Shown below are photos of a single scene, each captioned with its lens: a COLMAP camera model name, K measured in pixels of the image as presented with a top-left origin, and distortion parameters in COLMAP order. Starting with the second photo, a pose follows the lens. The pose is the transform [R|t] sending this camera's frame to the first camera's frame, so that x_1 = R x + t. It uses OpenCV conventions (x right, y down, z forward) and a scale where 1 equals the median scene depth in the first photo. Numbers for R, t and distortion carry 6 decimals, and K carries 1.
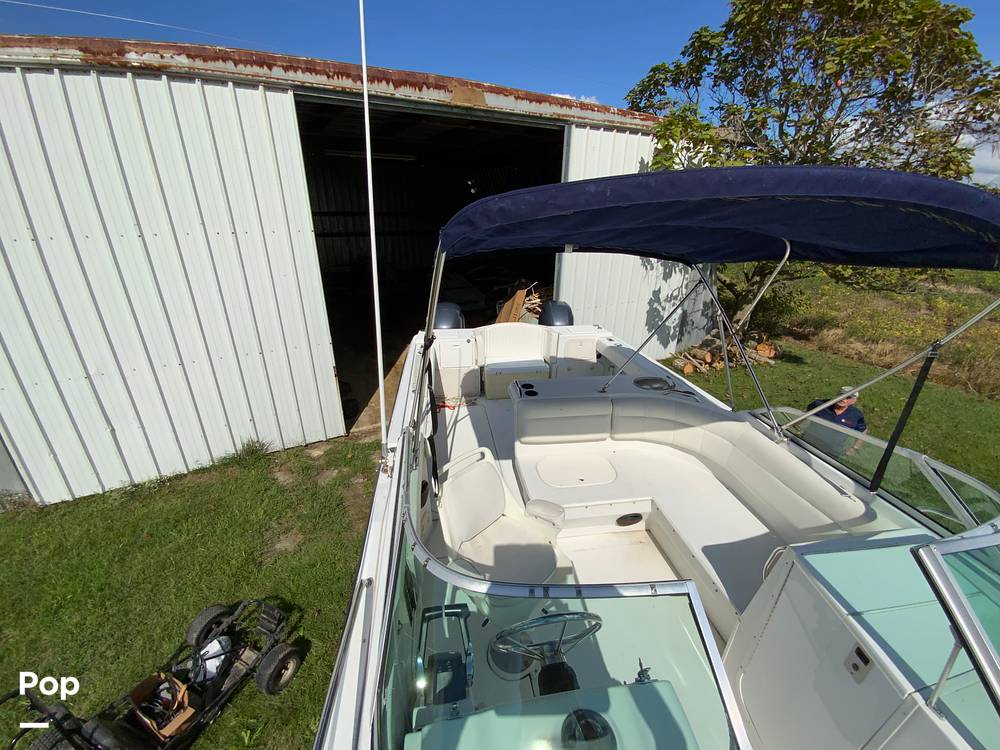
lens RADIAL K [[402.5, 0, 500.0], [0, 402.5, 375.0], [0, 0, 1]] dist [-0.000334, -0.007021]
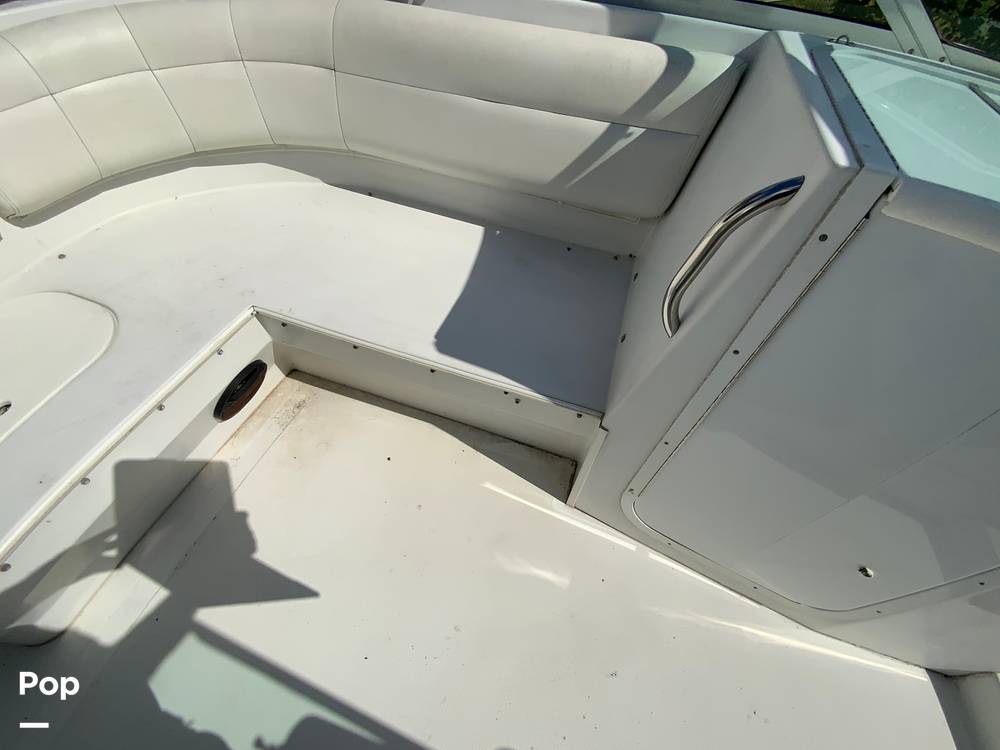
lens RADIAL K [[402.5, 0, 500.0], [0, 402.5, 375.0], [0, 0, 1]] dist [-0.000334, -0.007021]
pose [[0.473914, -0.687813, 0.549835, 0.091344], [0.292436, 0.711903, 0.638495, 0.066154], [-0.830594, -0.141800, 0.538522, 0.224819]]
